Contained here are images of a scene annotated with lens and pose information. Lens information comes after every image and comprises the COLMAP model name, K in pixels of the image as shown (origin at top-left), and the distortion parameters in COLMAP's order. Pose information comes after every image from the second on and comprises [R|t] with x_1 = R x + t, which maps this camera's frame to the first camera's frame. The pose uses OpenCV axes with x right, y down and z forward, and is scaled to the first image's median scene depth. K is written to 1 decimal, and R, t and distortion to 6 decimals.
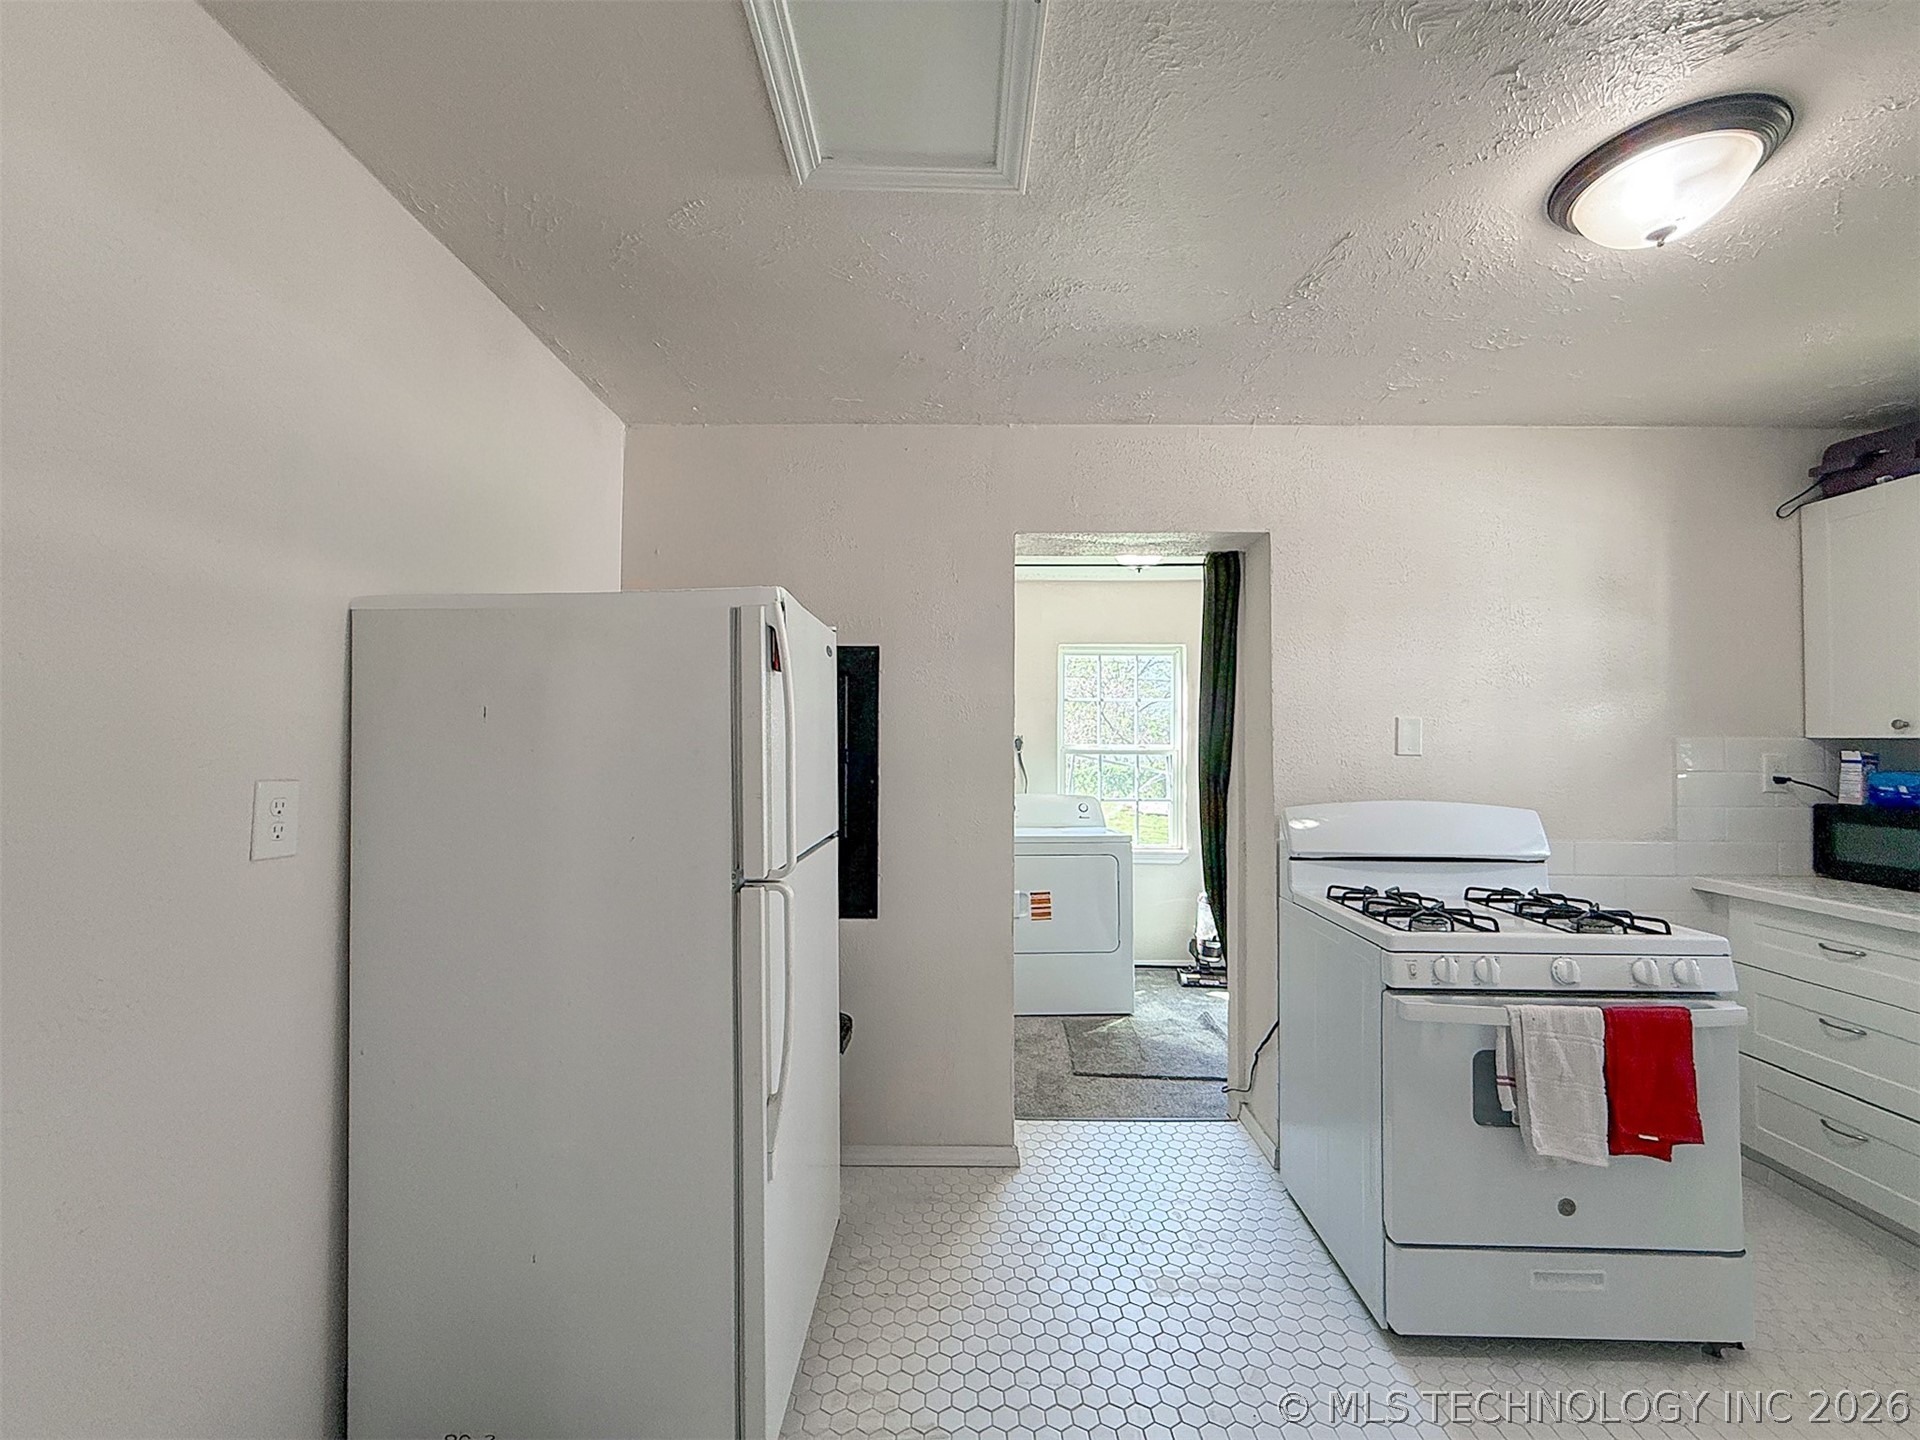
lens RADIAL K [[784.2, 0, 959.9], [0, 784.2, 732.7], [0, 0, 1]] dist [0.000387, -0.000602]
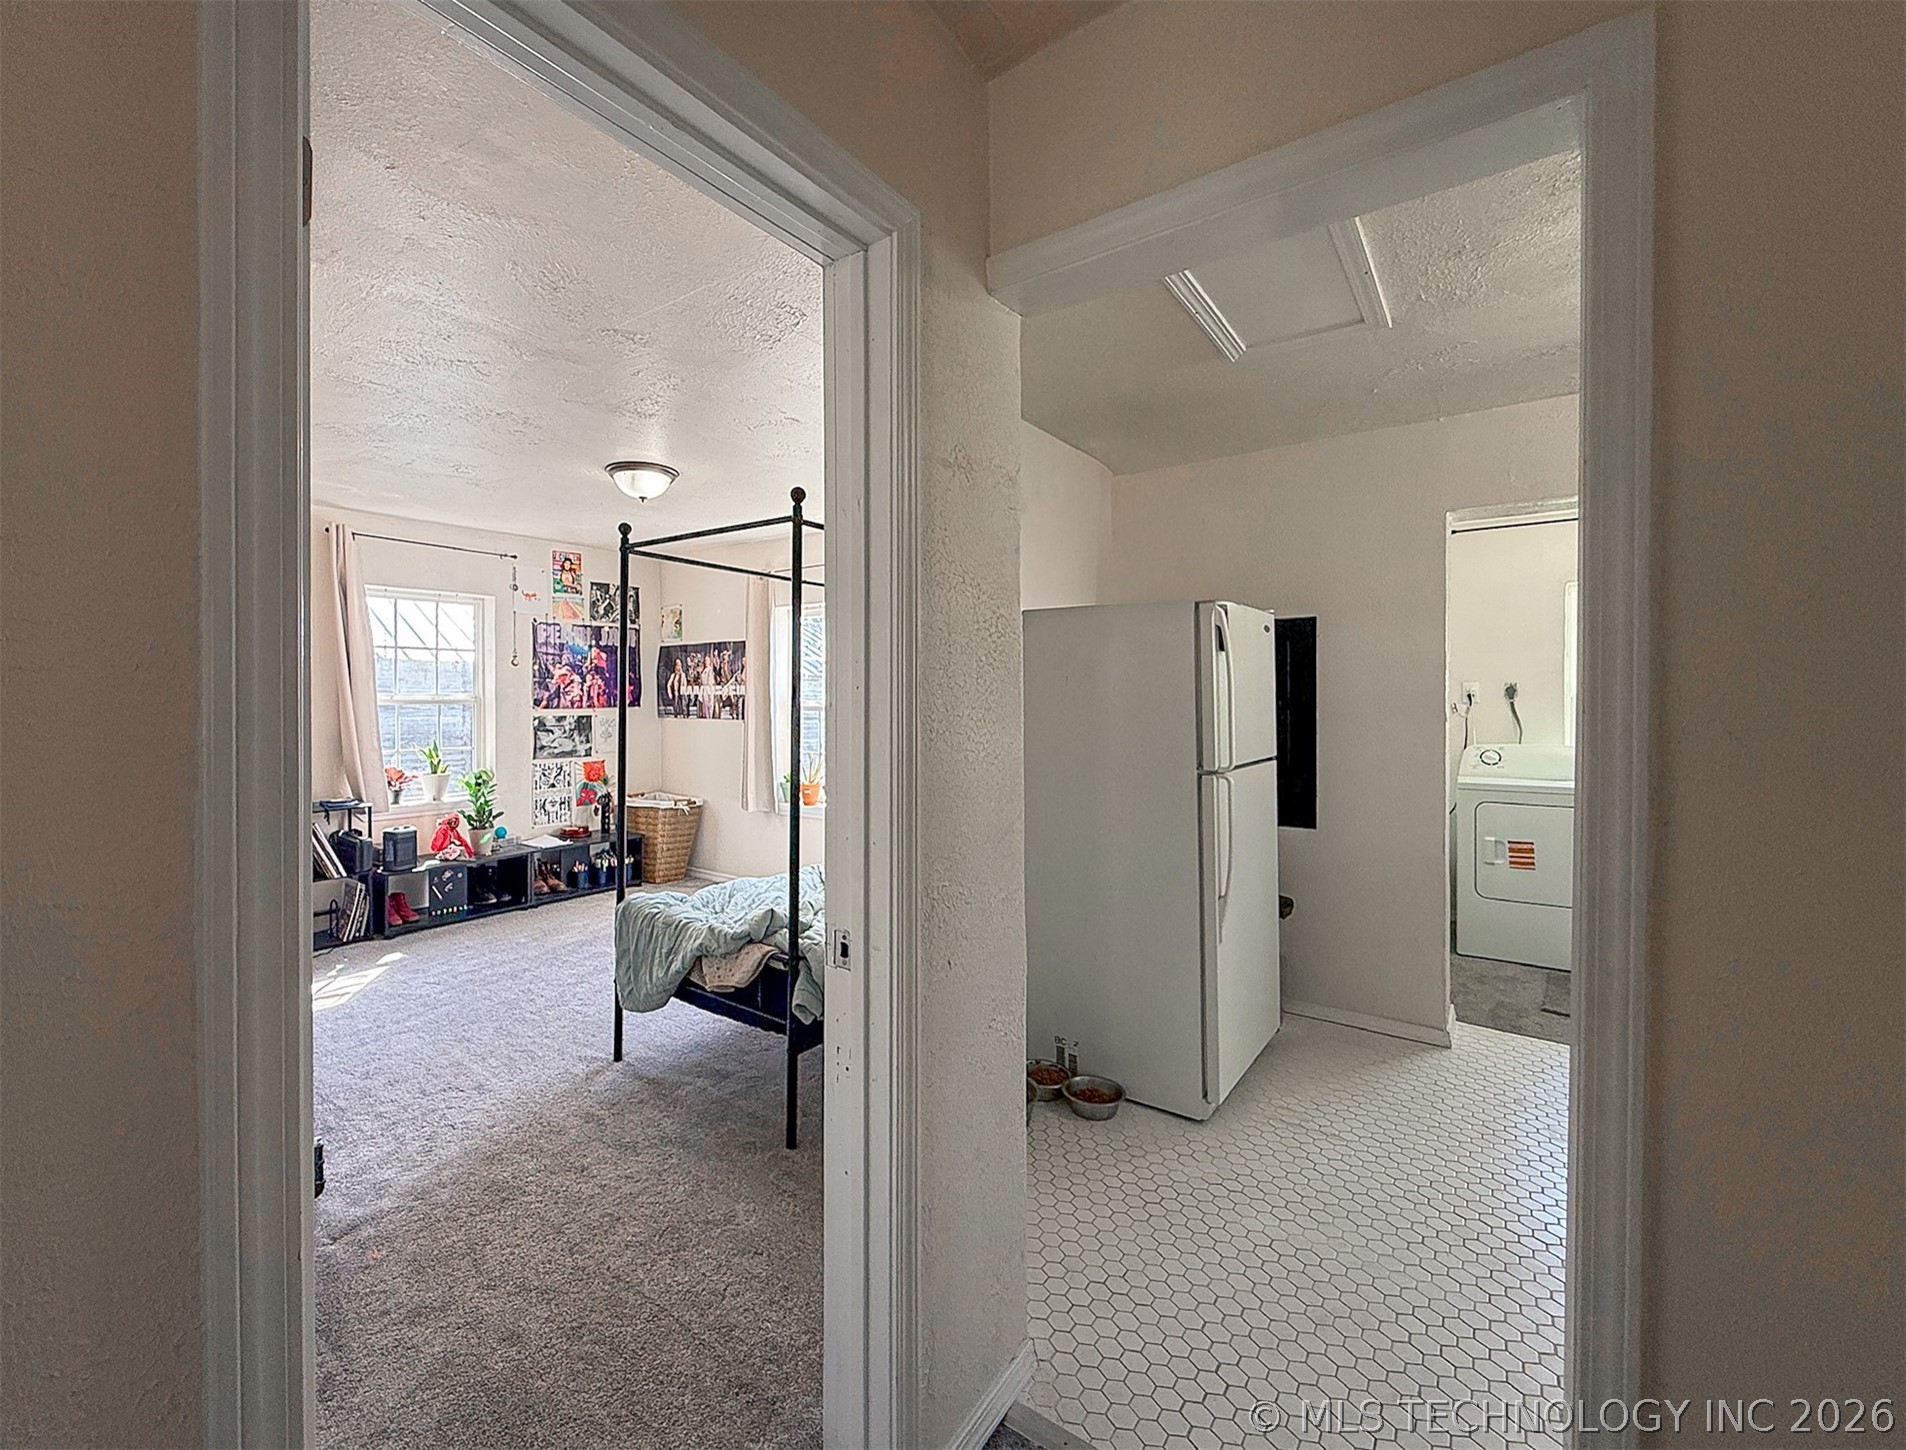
lens RADIAL K [[813.5, 0, 844.8], [0, 813.5, 699.0], [0, 0, 1]] dist [-0.002642, 0.000106]
pose [[0.771291, -0.000963, -0.636482, 0.148638], [0.014107, 0.999779, 0.015583, -0.007371], [0.636327, -0.020998, 0.771134, -0.513535]]
